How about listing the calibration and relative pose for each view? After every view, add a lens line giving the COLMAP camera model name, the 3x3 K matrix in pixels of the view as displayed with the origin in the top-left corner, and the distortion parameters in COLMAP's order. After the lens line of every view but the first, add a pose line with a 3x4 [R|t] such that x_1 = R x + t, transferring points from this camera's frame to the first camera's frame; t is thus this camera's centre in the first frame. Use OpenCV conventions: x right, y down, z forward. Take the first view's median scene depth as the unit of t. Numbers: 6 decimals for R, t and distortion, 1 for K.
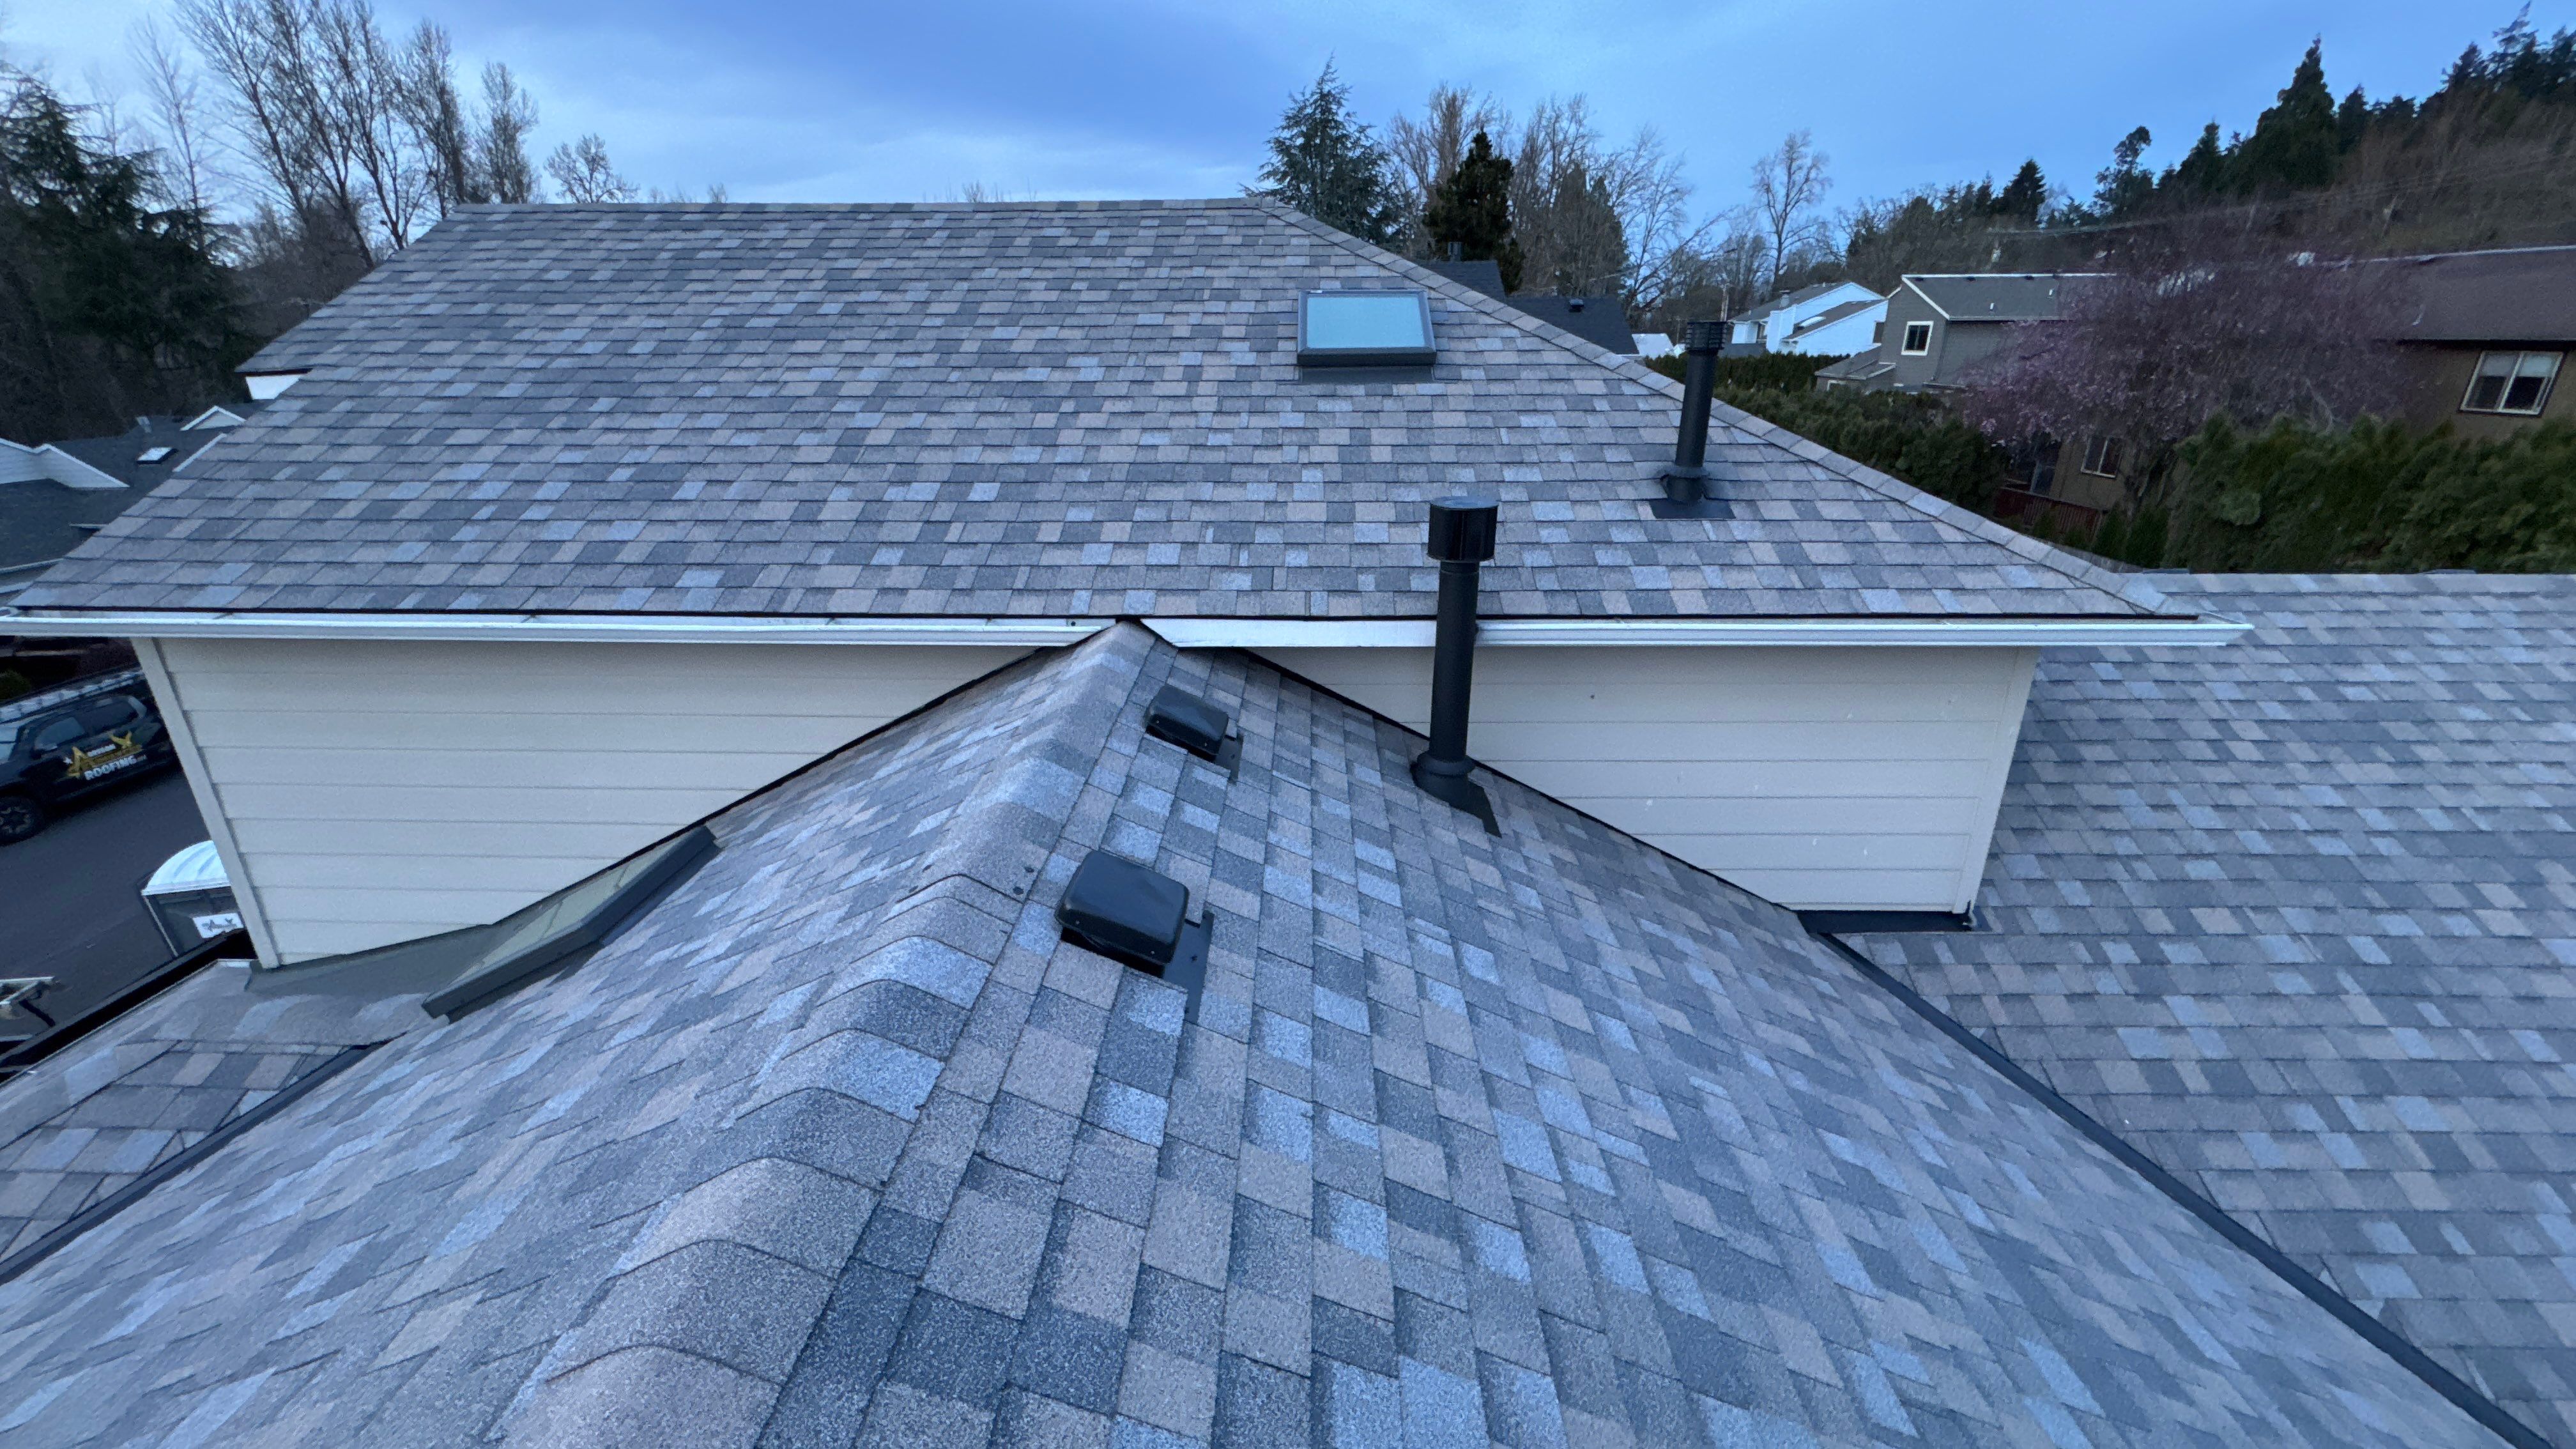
lens RADIAL K [[1023.1, 0, 1287.9], [0, 1023.1, 726.1], [0, 0, 1]] dist [-0.002168, 0.000435]
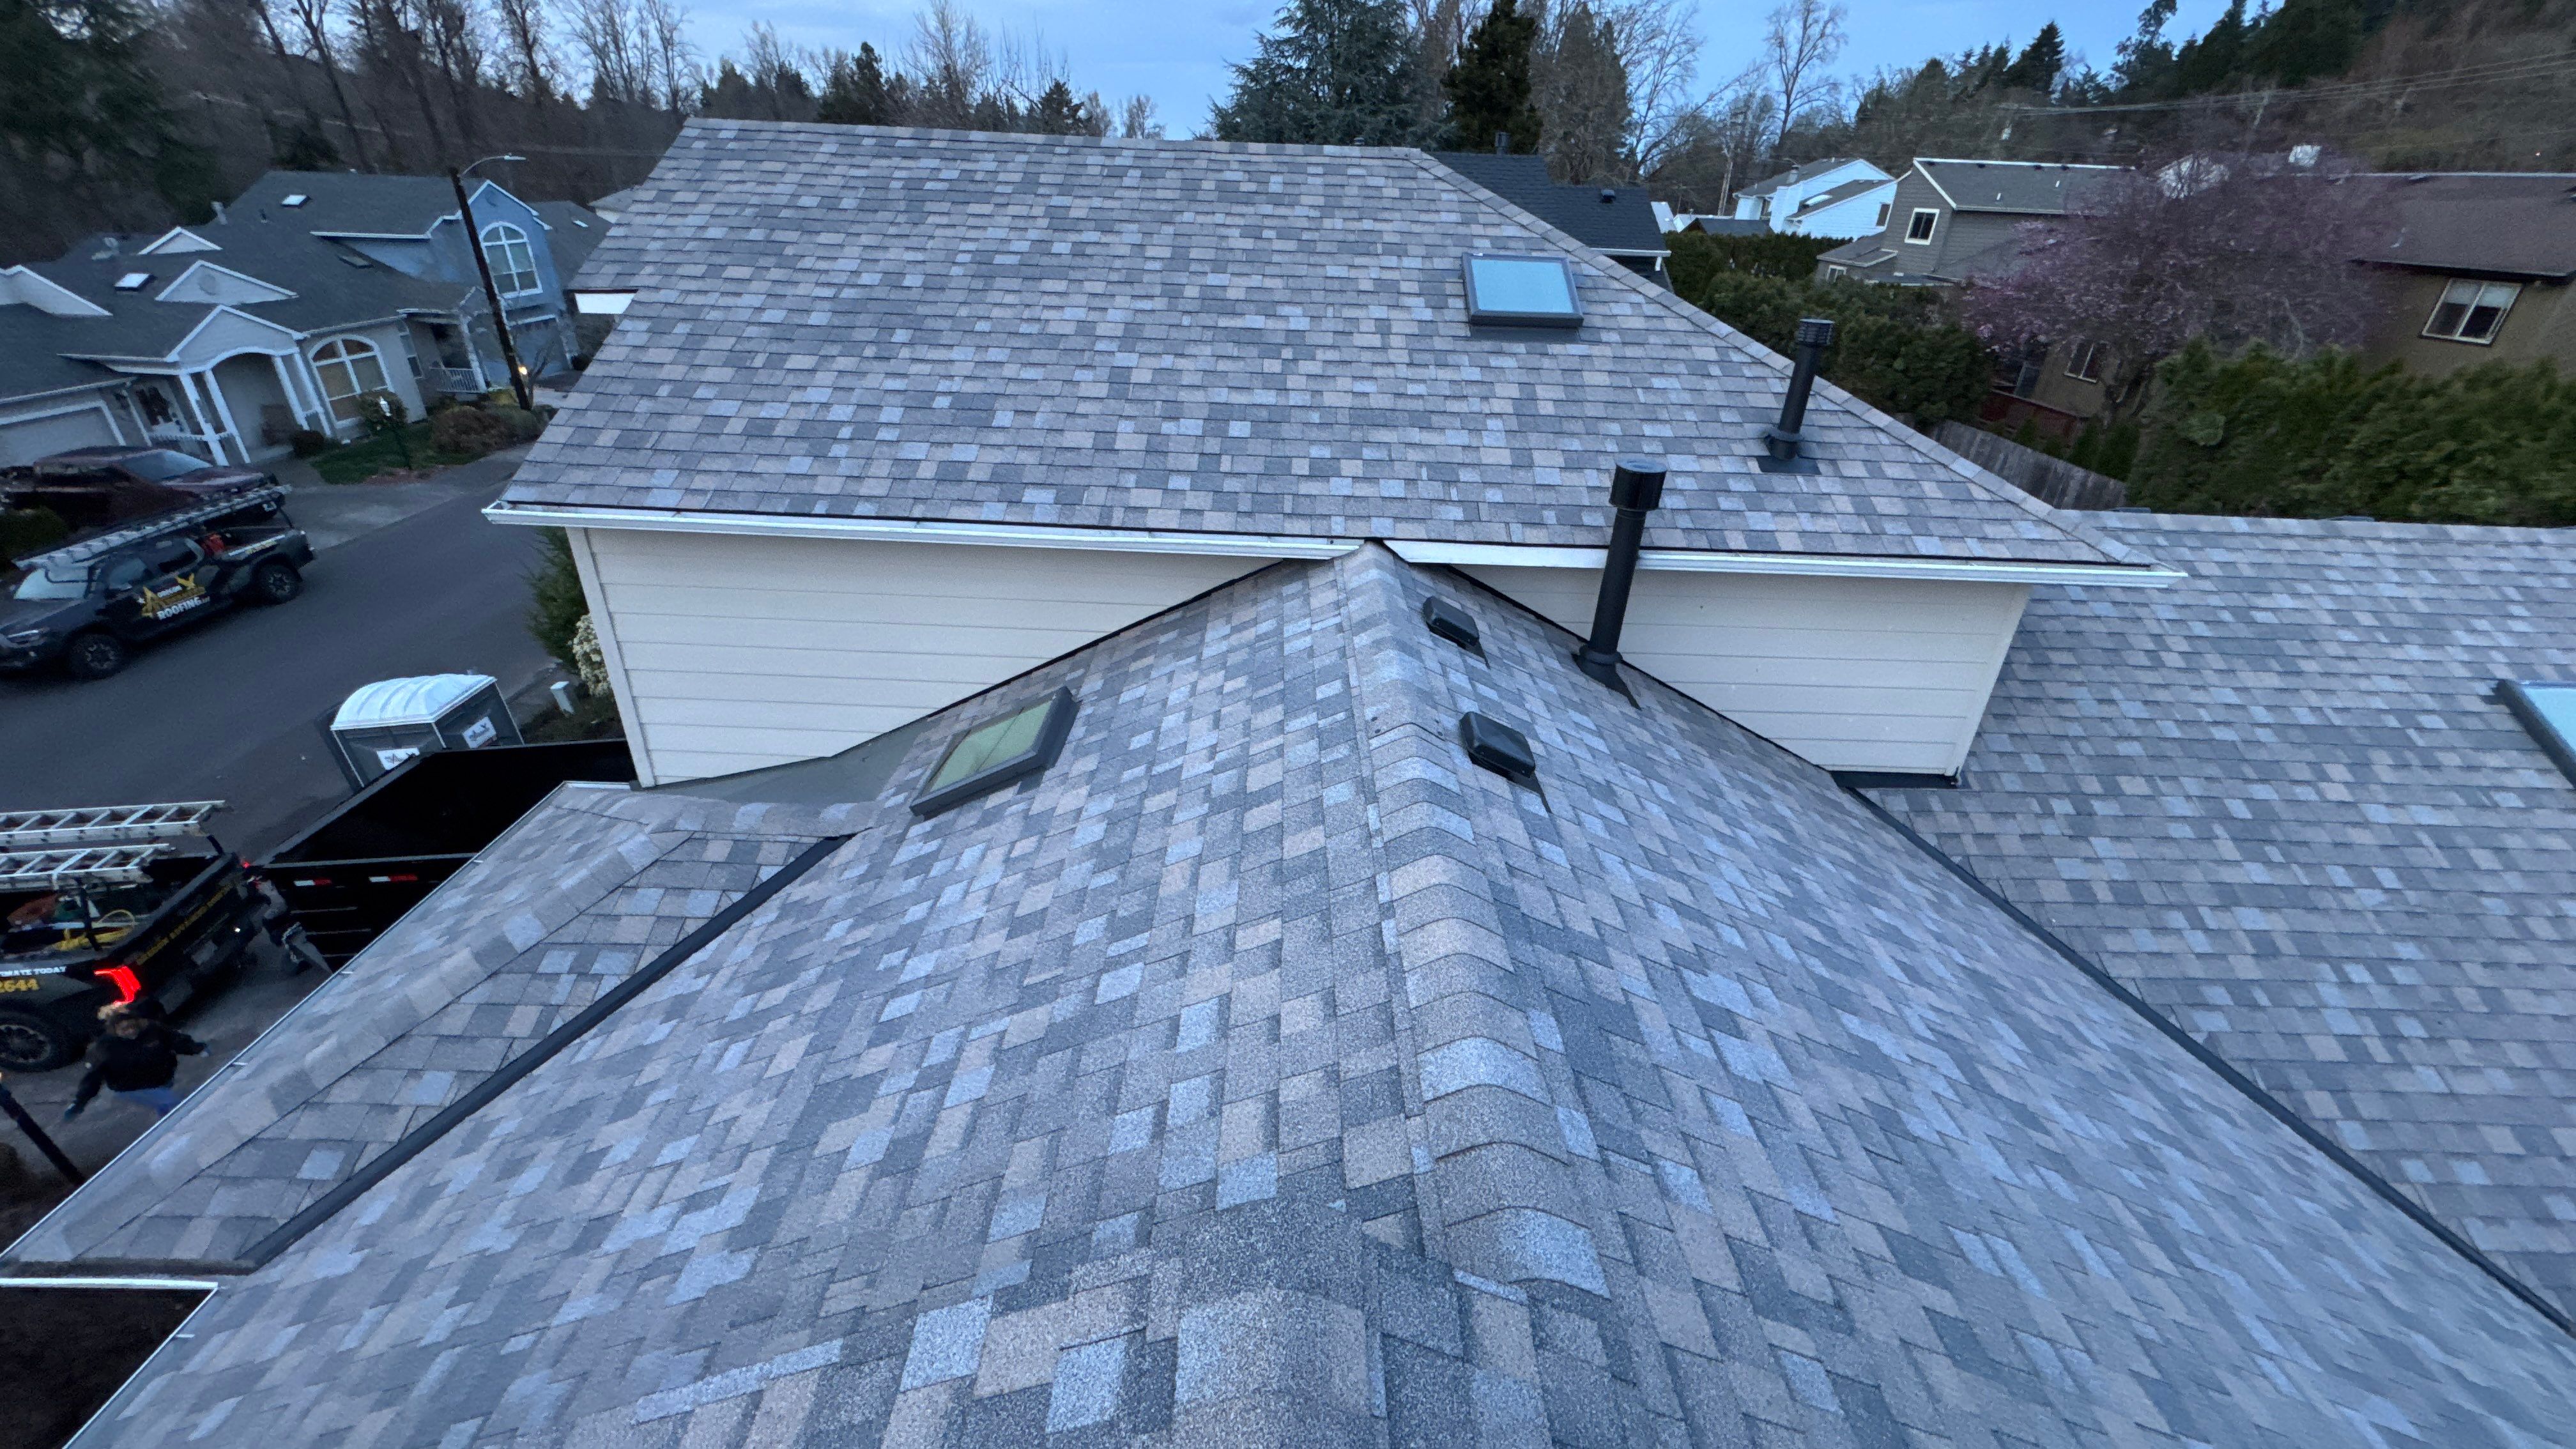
lens RADIAL K [[1023.1, 0, 1286.2], [0, 1023.1, 726.1], [0, 0, 1]] dist [-0.002168, 0.000435]
pose [[0.998980, 0.026250, 0.036739, -0.251154], [-0.030723, 0.991426, 0.127008, -0.024189], [-0.033090, -0.128007, 0.991221, -0.279508]]
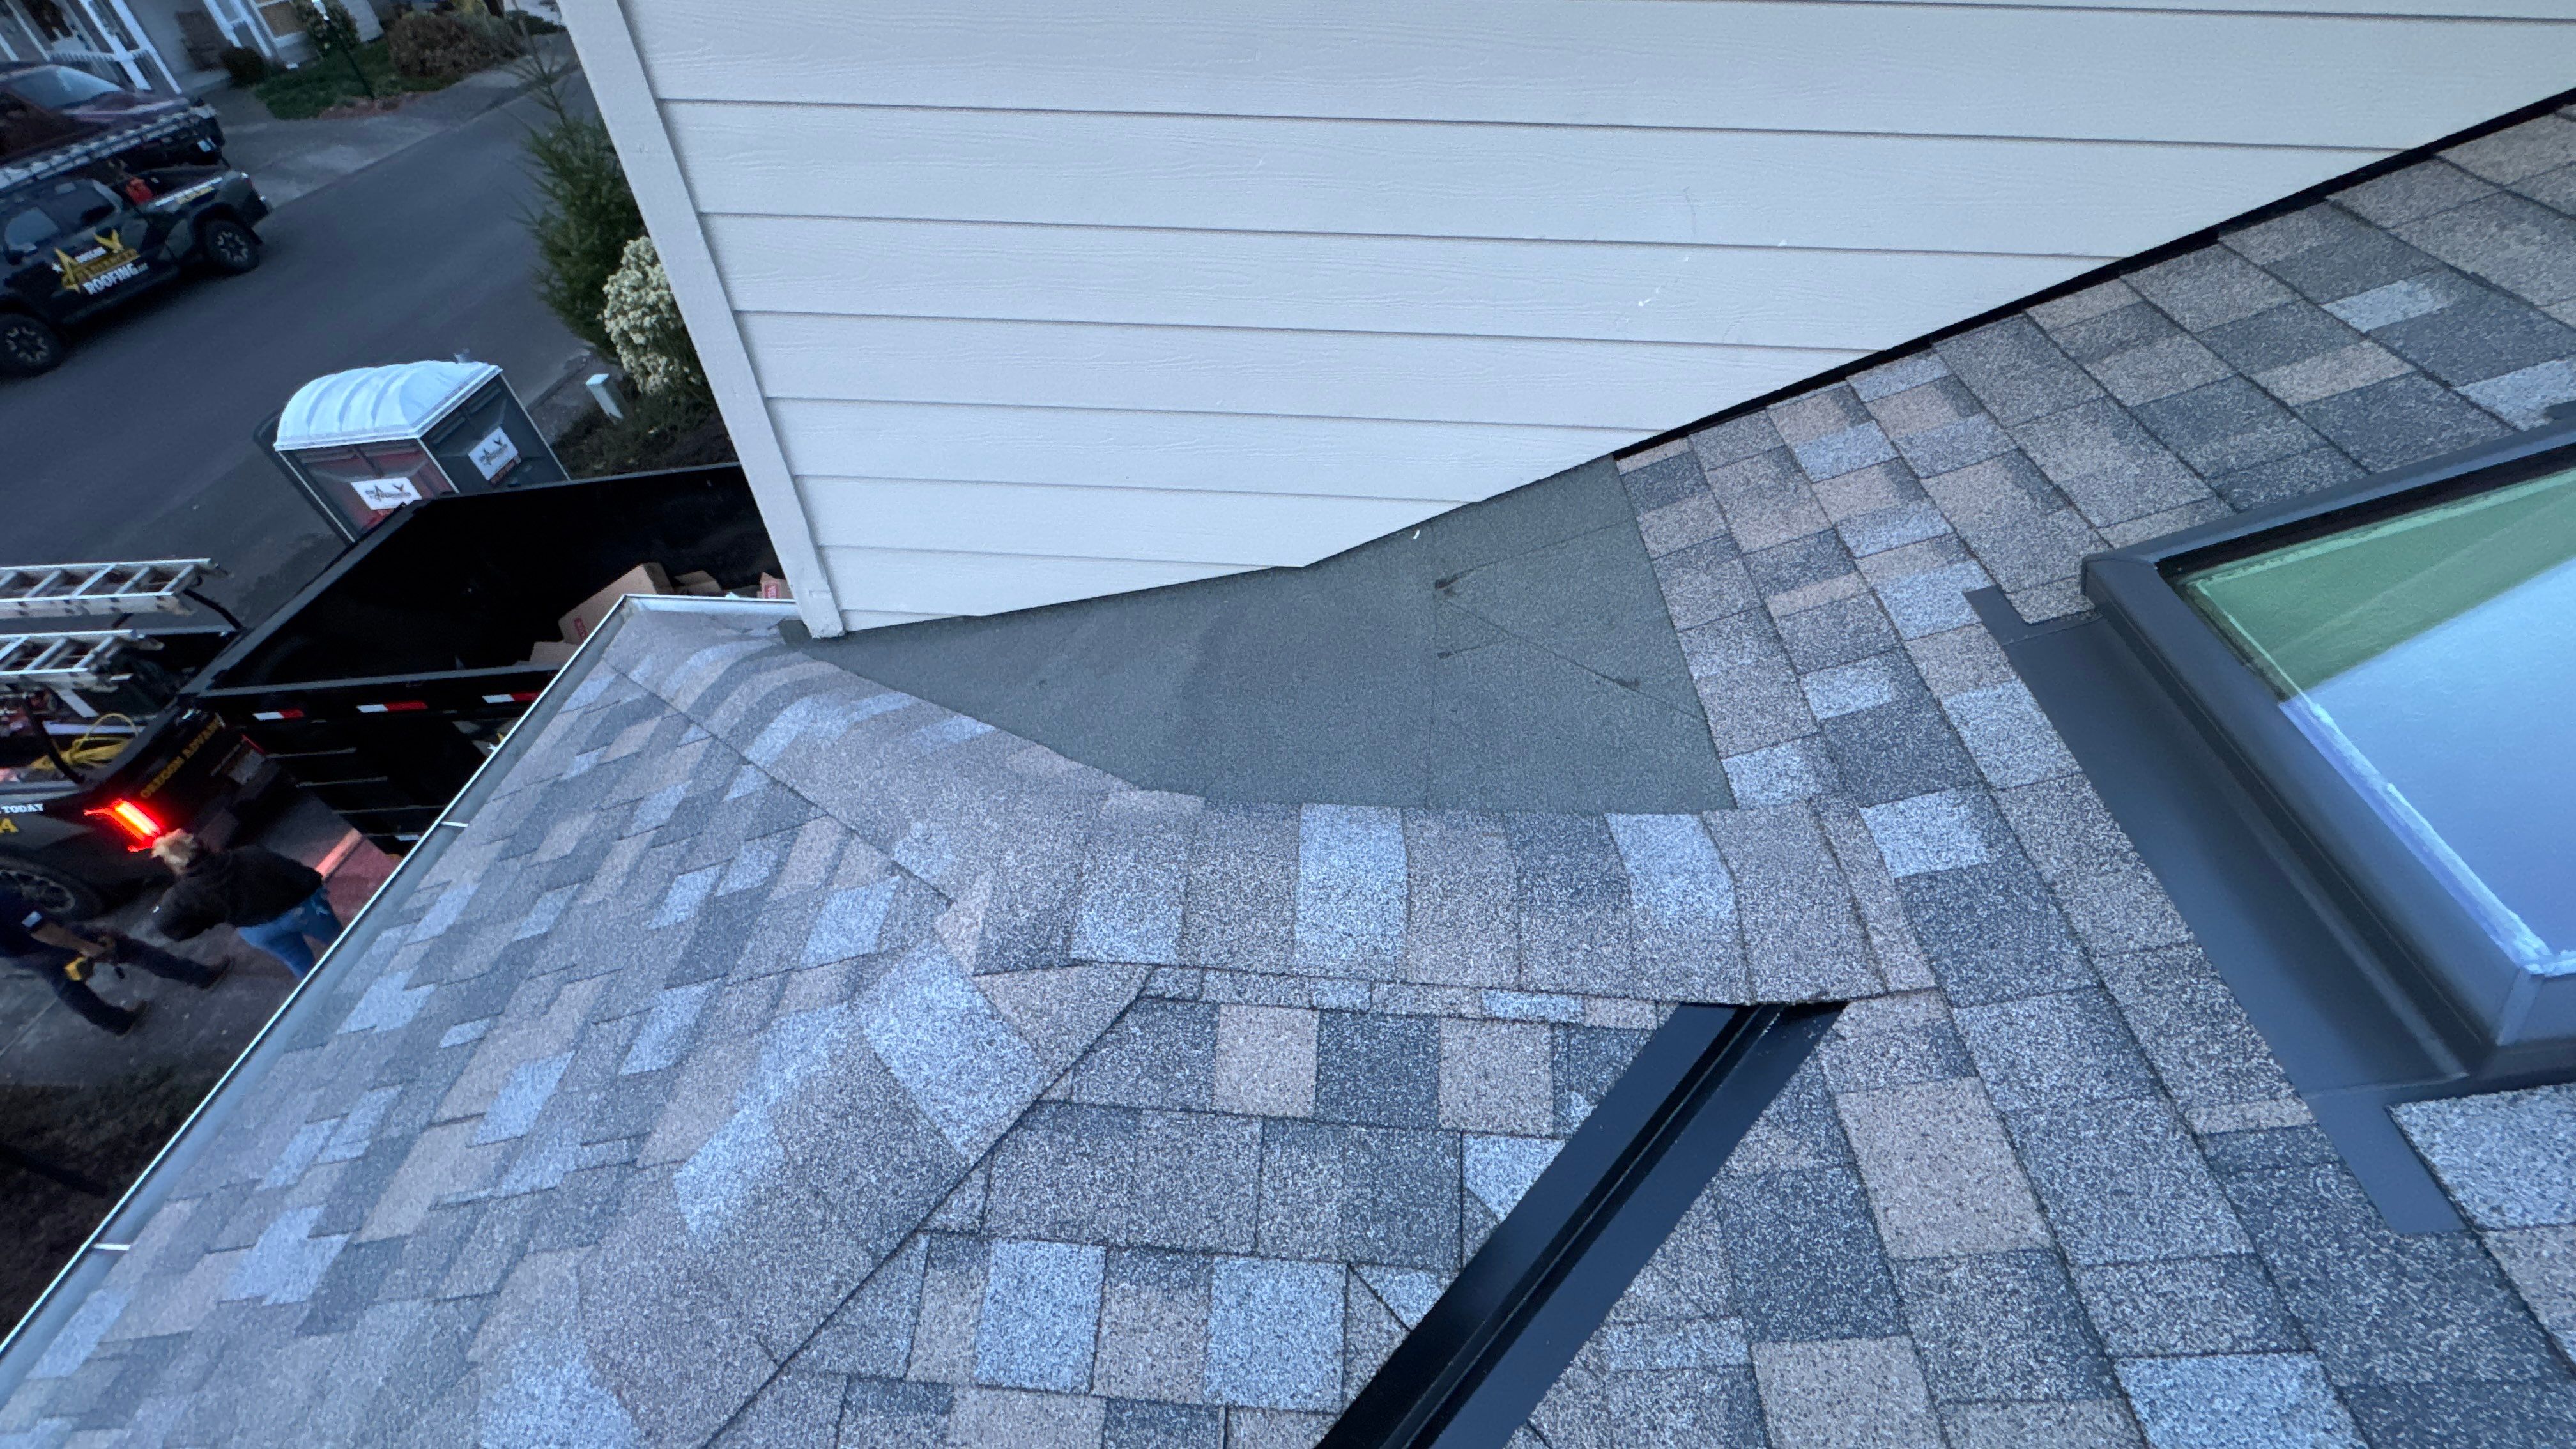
lens RADIAL K [[1023.1, 0, 1281.4], [0, 1023.1, 730.1], [0, 0, 1]] dist [-0.002168, 0.000435]
pose [[0.999480, 0.028445, -0.015165, -0.766025], [-0.019793, 0.912870, 0.407771, 0.069417], [0.025443, -0.407259, 0.912958, 0.528940]]
